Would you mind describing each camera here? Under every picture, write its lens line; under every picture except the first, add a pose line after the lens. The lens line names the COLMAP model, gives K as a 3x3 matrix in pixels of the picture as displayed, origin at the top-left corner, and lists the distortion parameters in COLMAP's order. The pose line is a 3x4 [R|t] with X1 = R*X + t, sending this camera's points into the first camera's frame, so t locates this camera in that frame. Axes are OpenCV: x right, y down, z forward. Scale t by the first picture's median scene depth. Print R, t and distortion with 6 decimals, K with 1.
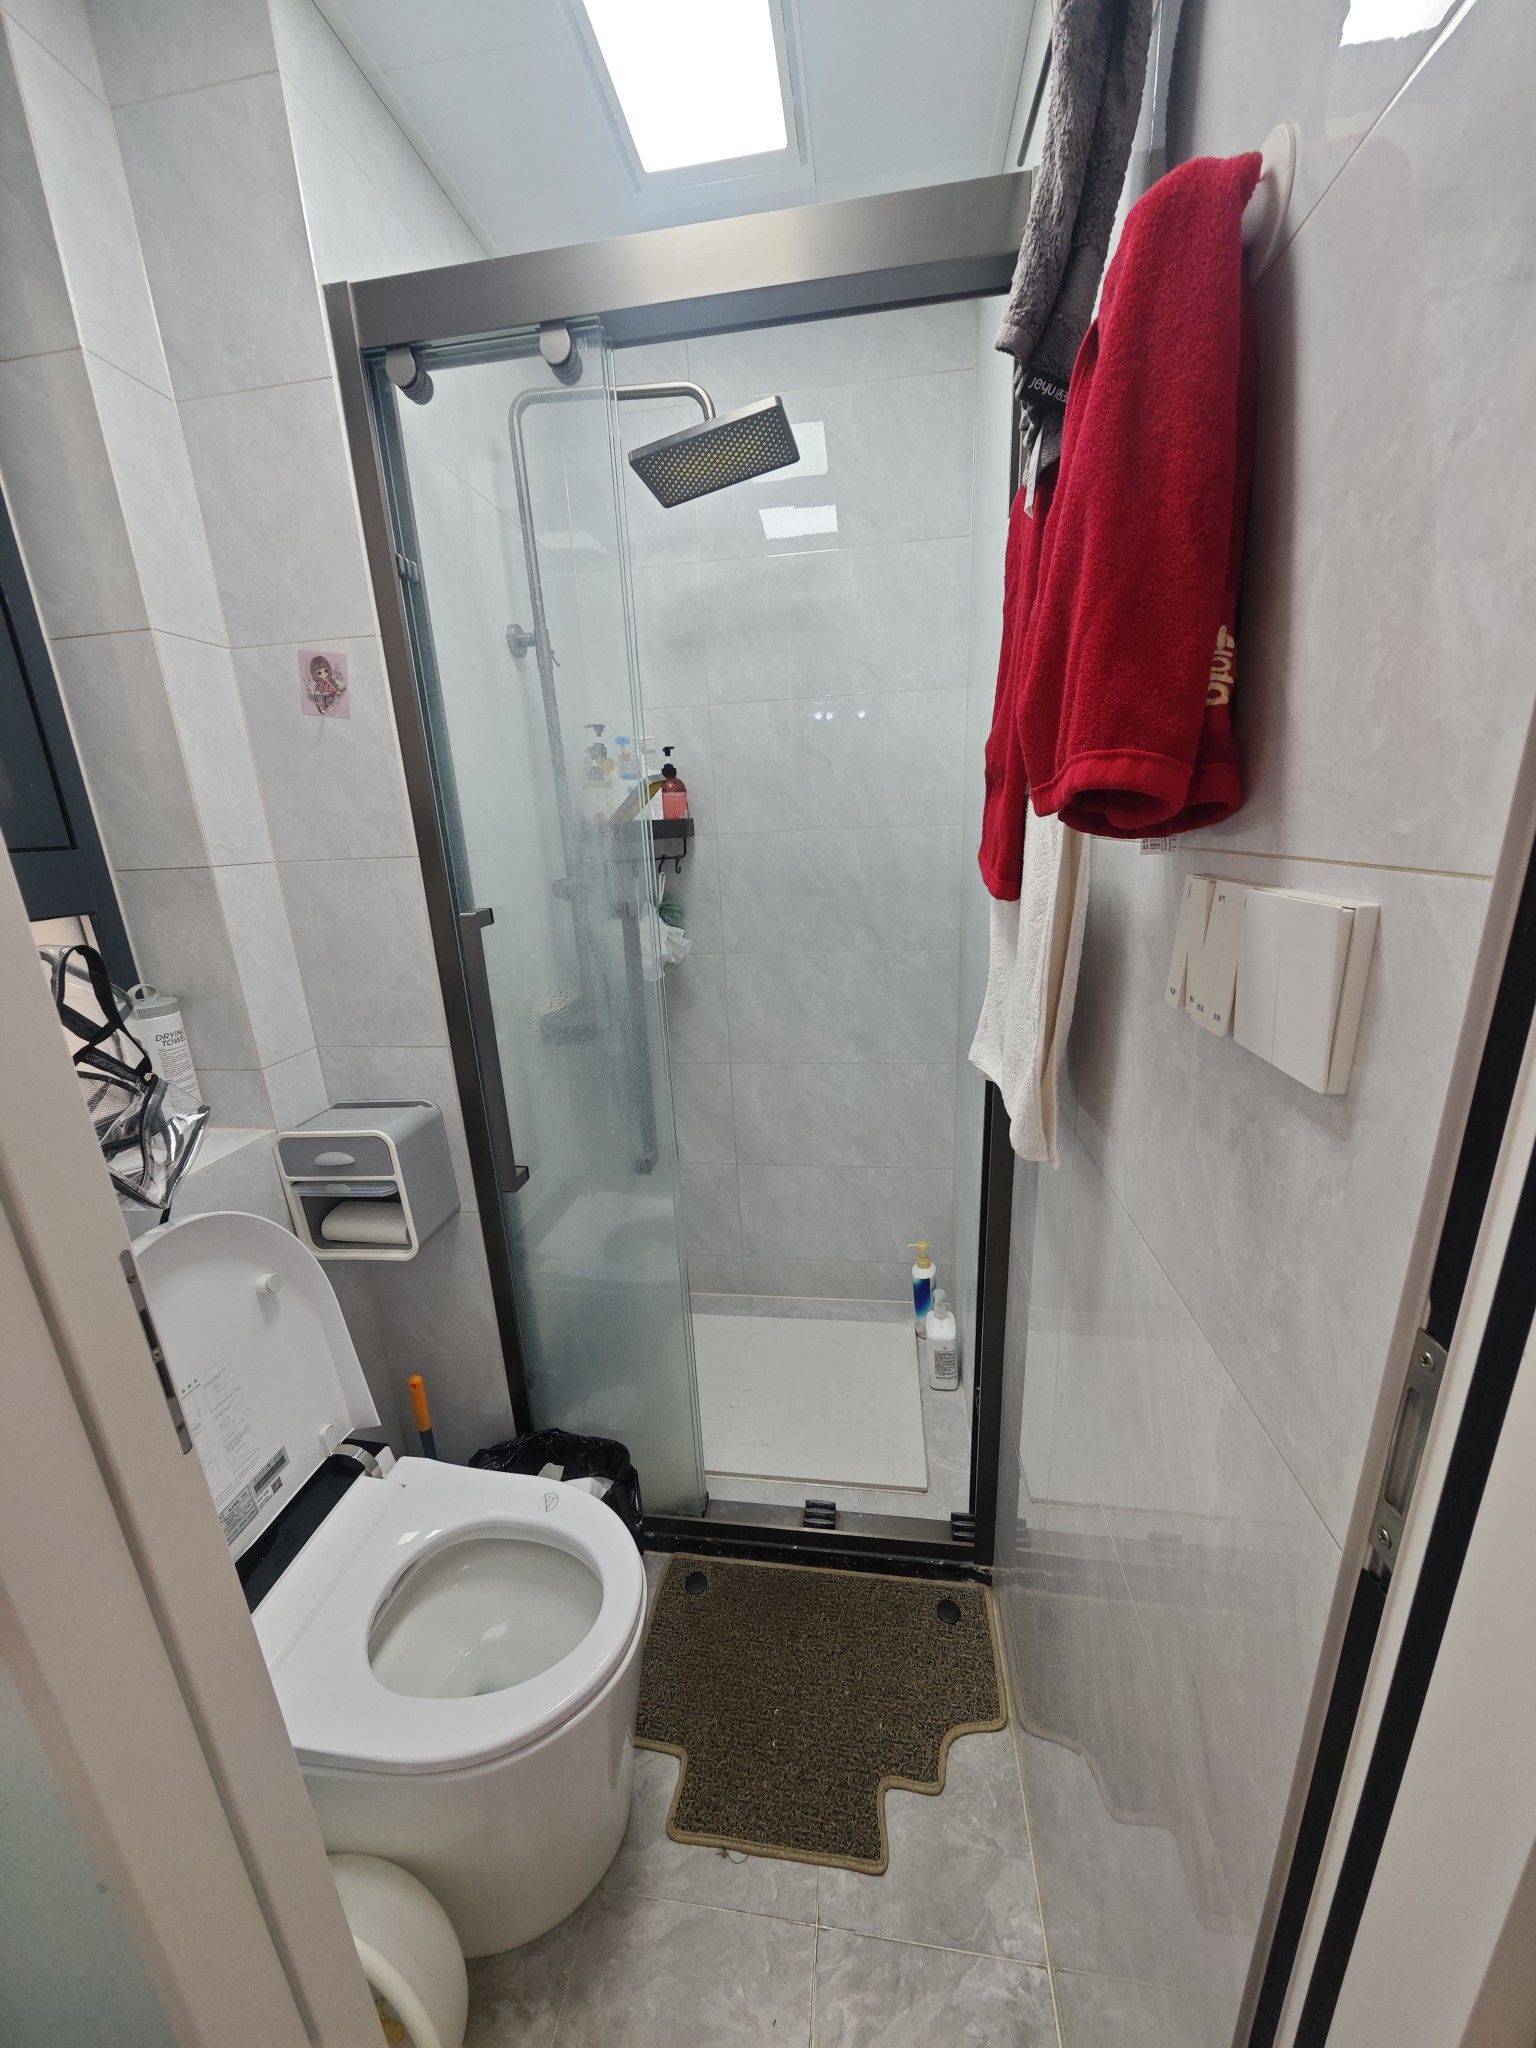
lens RADIAL K [[717.9, 0, 770.9], [0, 717.9, 1021.2], [0, 0, 1]] dist [0.000310, -0.000028]
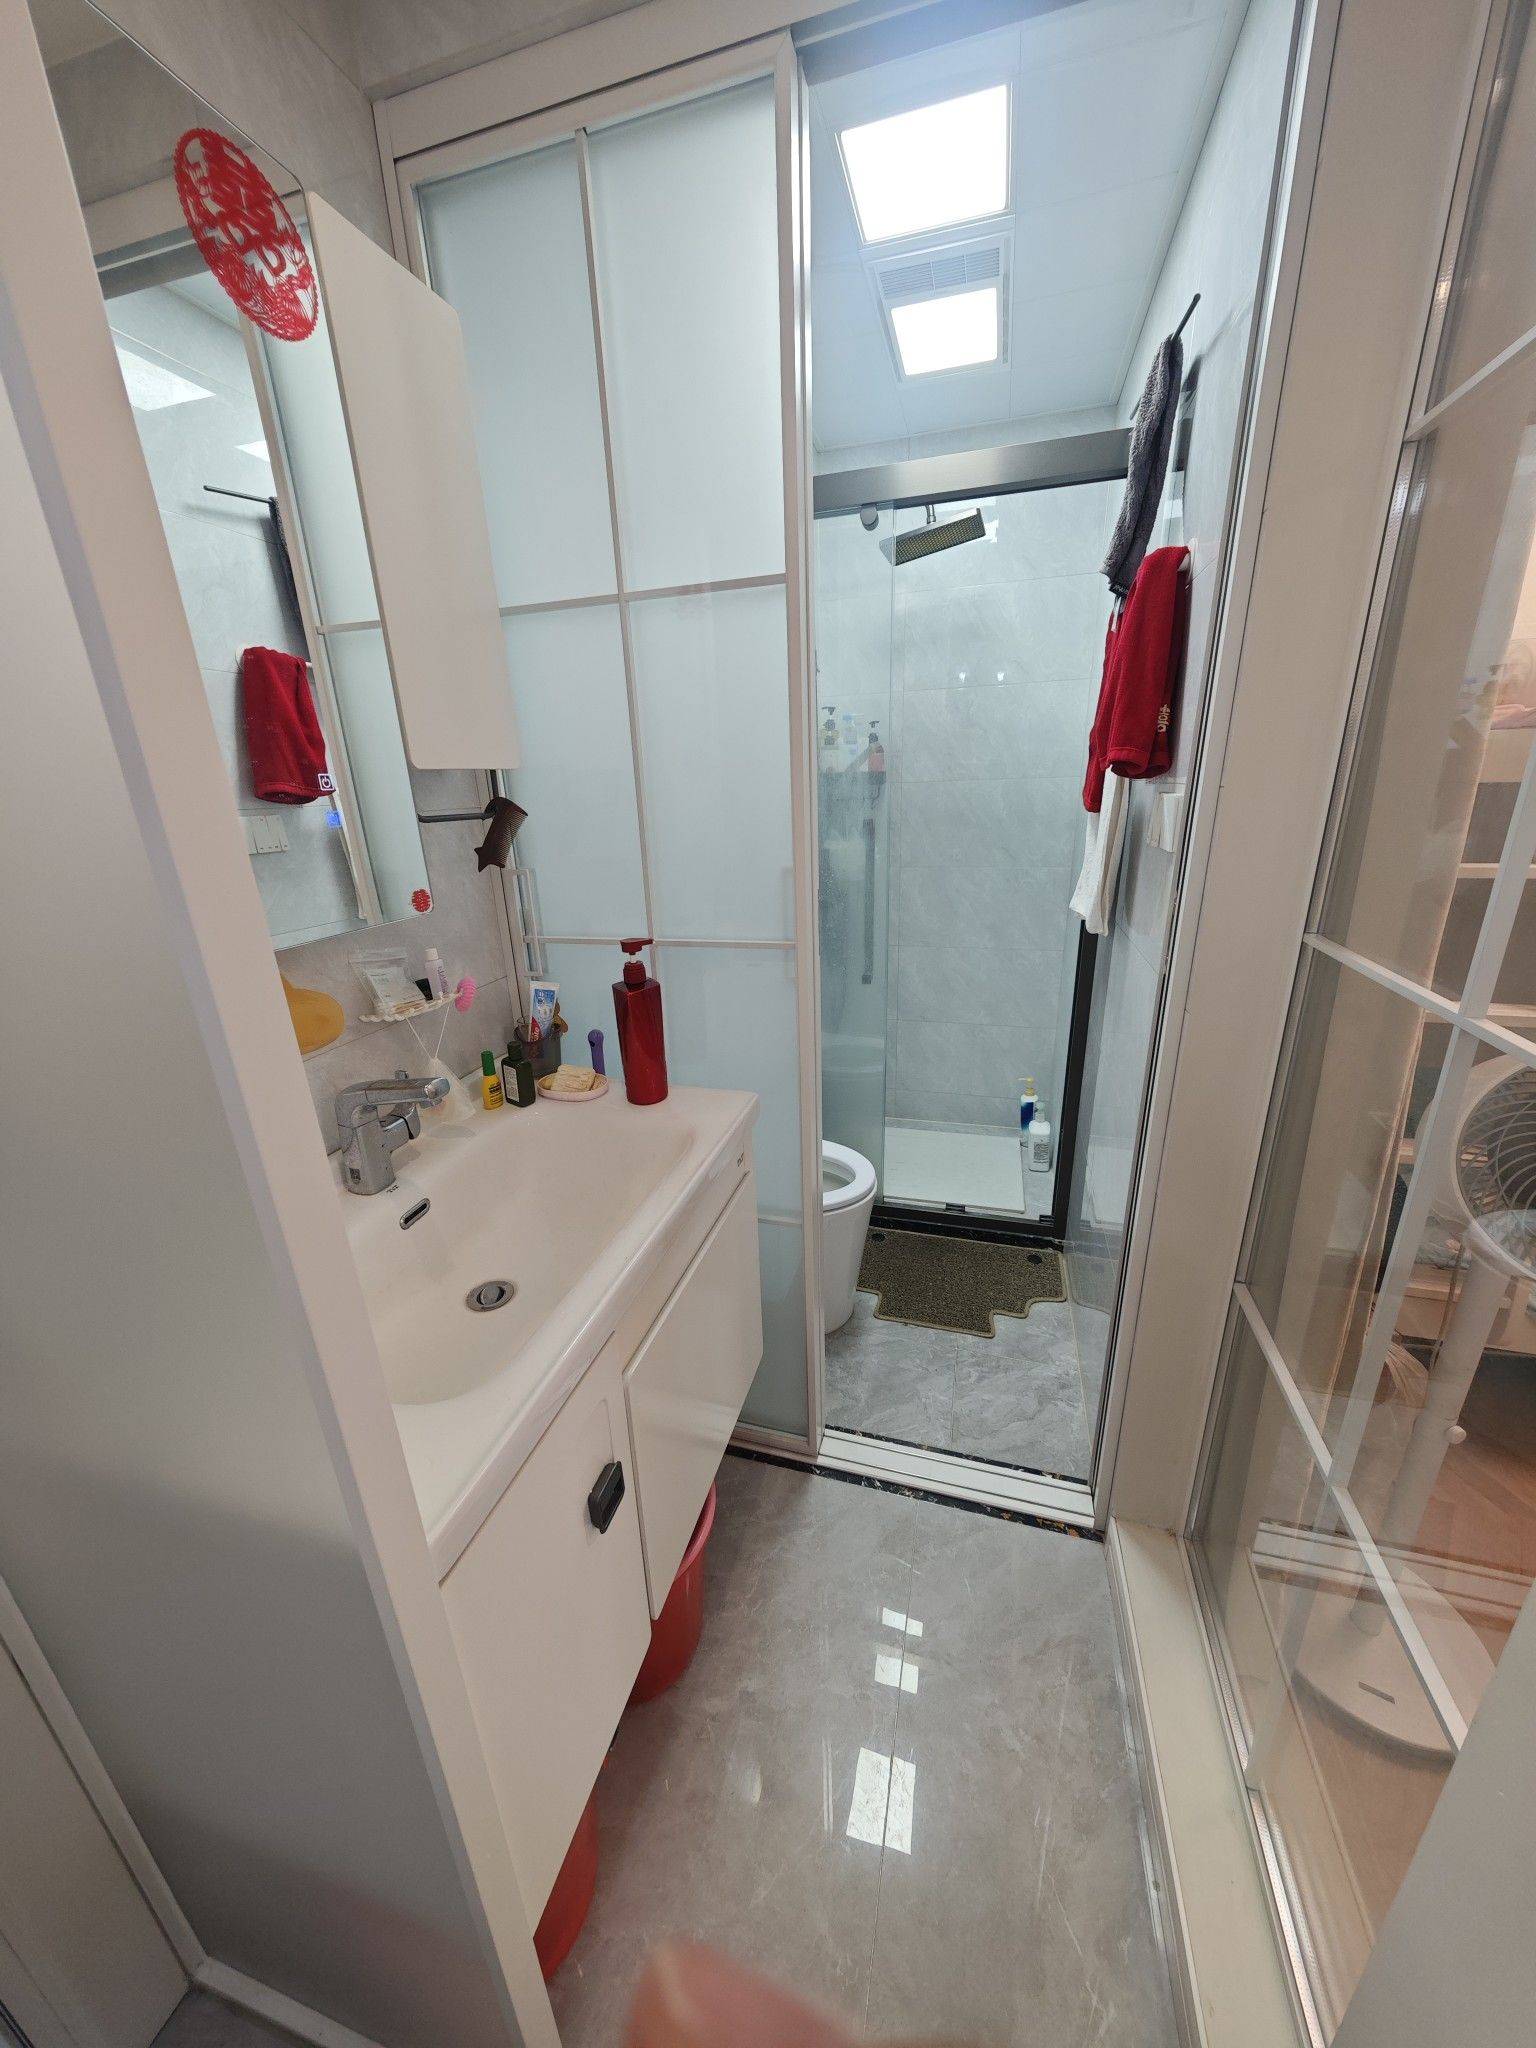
lens RADIAL K [[717.9, 0, 773.4], [0, 717.9, 1019.8], [0, 0, 1]] dist [0.000310, -0.000028]
pose [[0.989262, 0.054947, -0.135435, -0.147531], [-0.047203, 0.997097, 0.059743, 0.191576], [0.138324, -0.052709, 0.988983, -0.659910]]
